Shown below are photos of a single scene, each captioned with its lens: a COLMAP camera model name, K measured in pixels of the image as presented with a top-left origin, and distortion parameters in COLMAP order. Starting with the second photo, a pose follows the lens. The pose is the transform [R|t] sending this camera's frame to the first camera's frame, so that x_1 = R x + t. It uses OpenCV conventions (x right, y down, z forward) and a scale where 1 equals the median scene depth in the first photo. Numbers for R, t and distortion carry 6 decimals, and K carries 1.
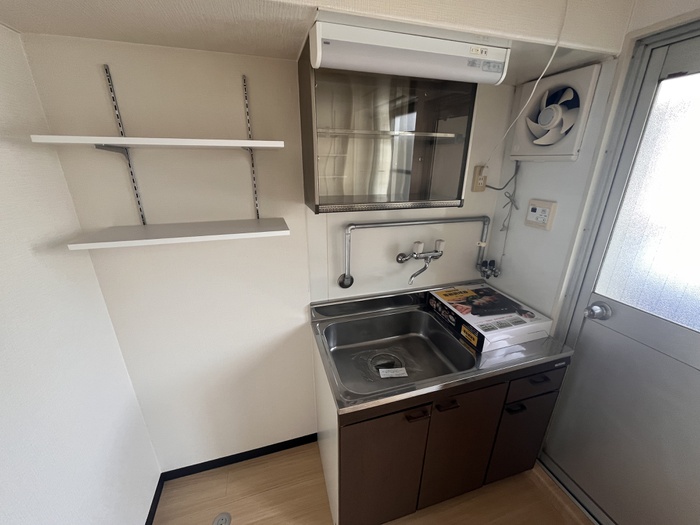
lens RADIAL K [[284.1, 0, 350.0], [0, 284.1, 262.5], [0, 0, 1]] dist [-0.001306, -0.000105]
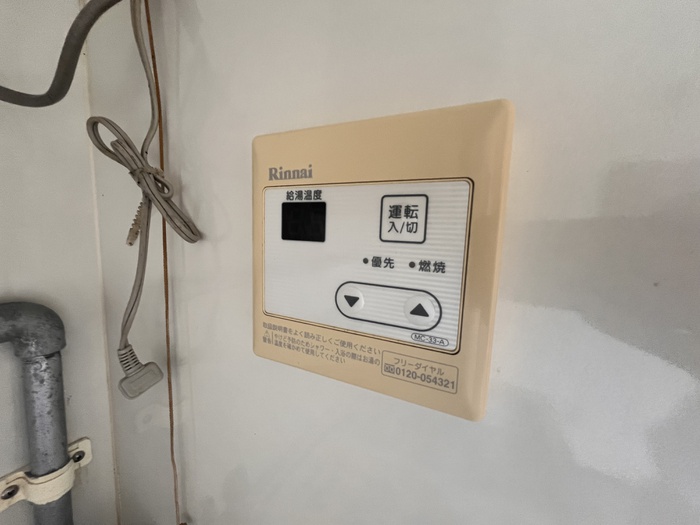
lens RADIAL K [[284.1, 0, 350.0], [0, 284.1, 262.5], [0, 0, 1]] dist [-0.001306, -0.000105]
pose [[0.690332, -0.061985, 0.720832, 0.542881], [0.212761, 0.969661, -0.120377, -0.142961], [-0.691501, 0.236465, 0.682576, 0.856916]]
